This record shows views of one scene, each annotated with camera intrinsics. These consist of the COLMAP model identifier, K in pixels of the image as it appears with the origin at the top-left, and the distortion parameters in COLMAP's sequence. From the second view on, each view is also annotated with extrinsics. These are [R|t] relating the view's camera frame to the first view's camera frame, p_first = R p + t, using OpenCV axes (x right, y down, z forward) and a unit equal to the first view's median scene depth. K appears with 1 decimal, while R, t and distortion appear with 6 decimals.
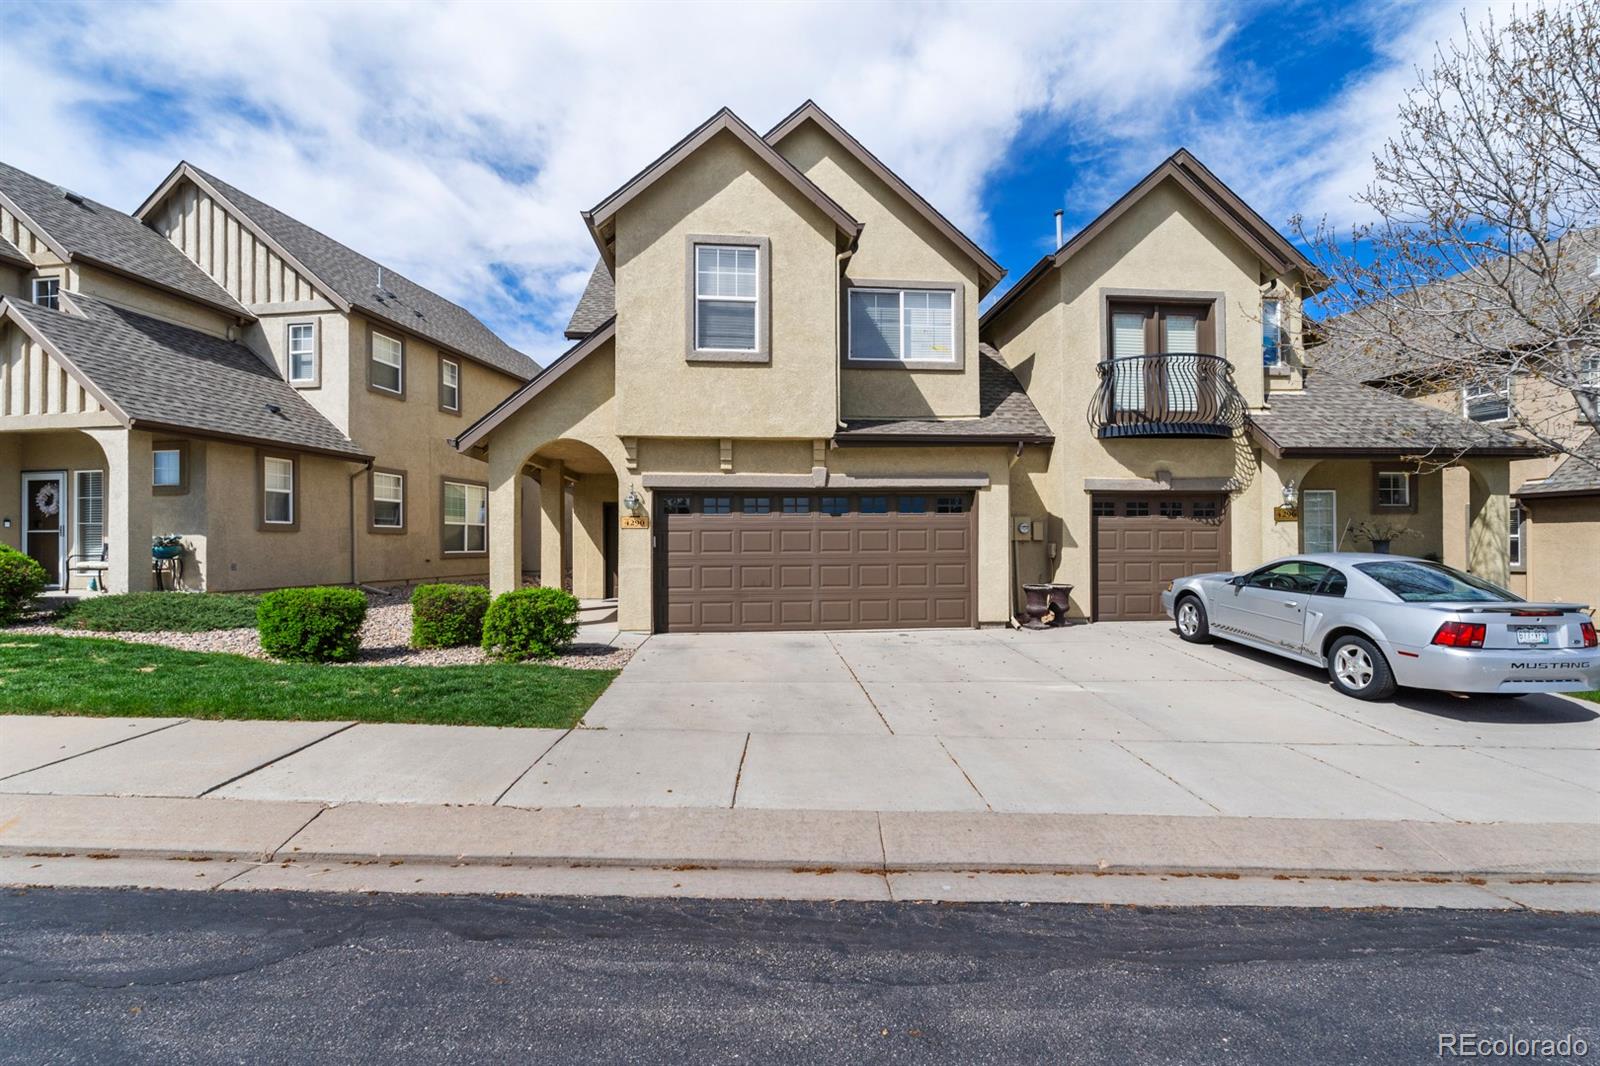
lens RADIAL K [[692.2, 0, 795.5], [0, 692.2, 542.8], [0, 0, 1]] dist [-0.002677, -0.000067]
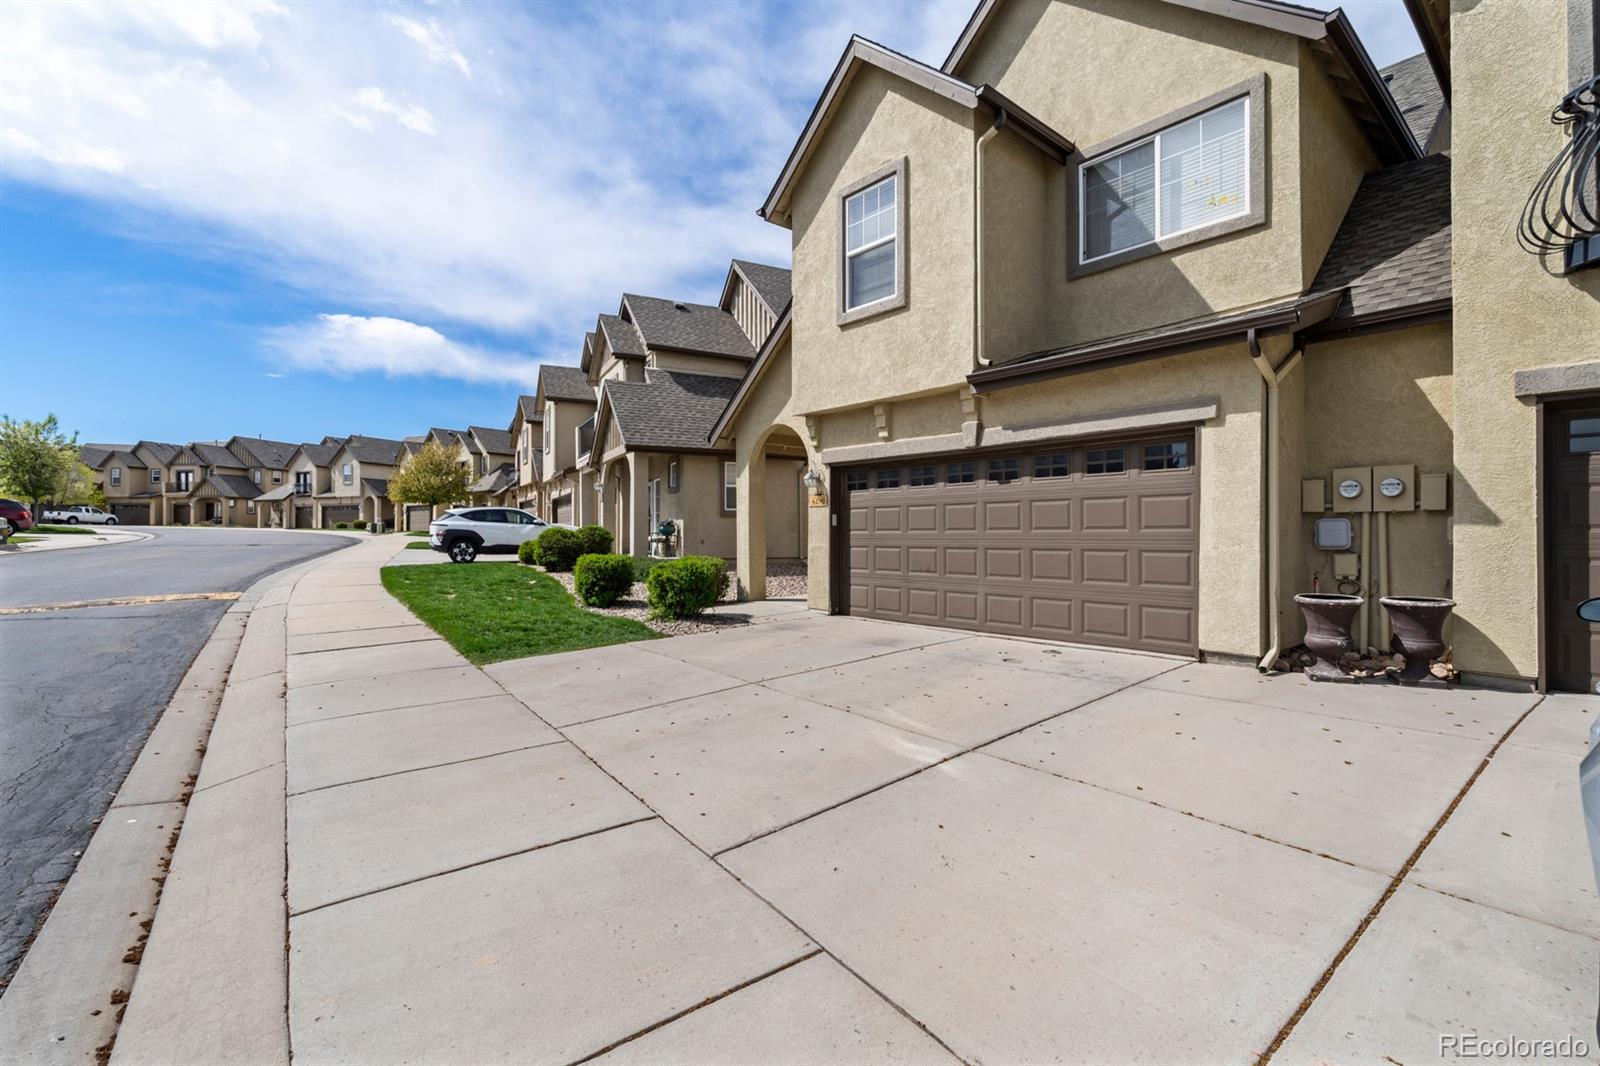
lens RADIAL K [[700.4, 0, 800.0], [0, 700.4, 533.0], [0, 0, 1]] dist [-0.002635, 0.000319]
pose [[0.589010, 0.004539, -0.808113, 0.564050], [-0.001272, 0.999988, 0.004689, 0.012257], [0.808125, -0.001734, 0.589009, 0.385668]]
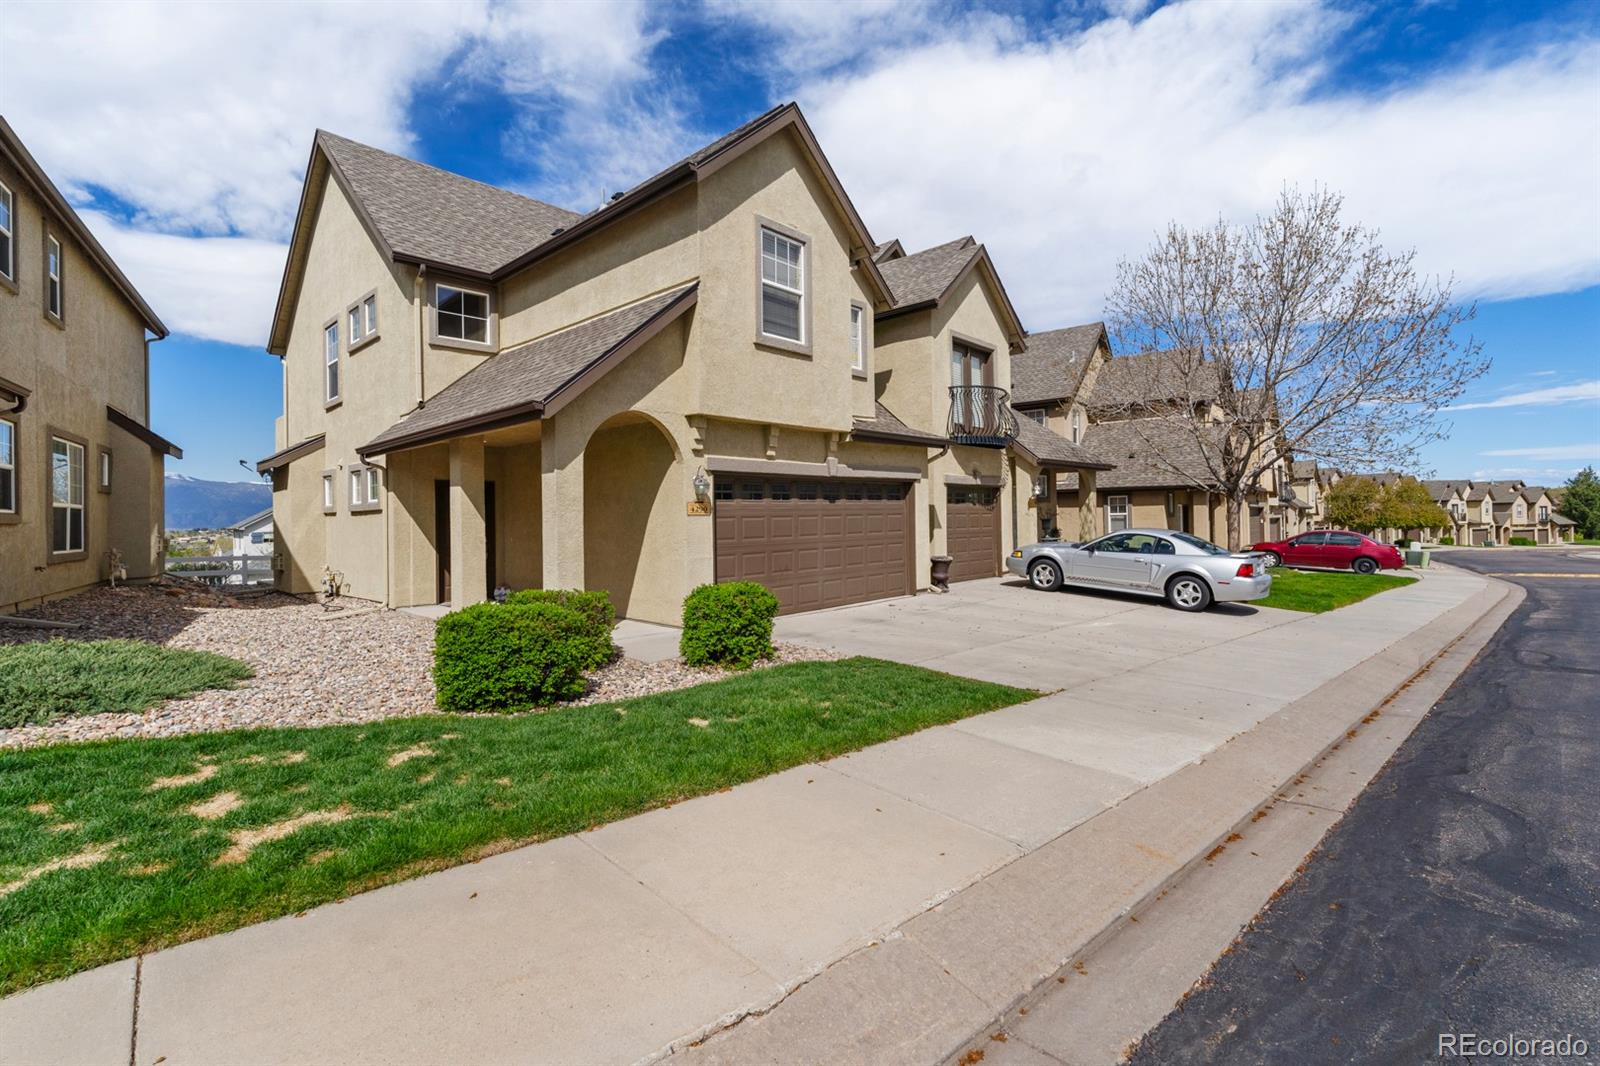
lens RADIAL K [[718.0, 0, 772.0], [0, 718.0, 515.2], [0, 0, 1]] dist [-0.001428, -0.000602]
pose [[0.753861, -0.006219, 0.657004, -0.782956], [0.012885, 0.999903, -0.005319, -0.014902], [-0.656907, 0.012476, 0.753868, 0.218913]]
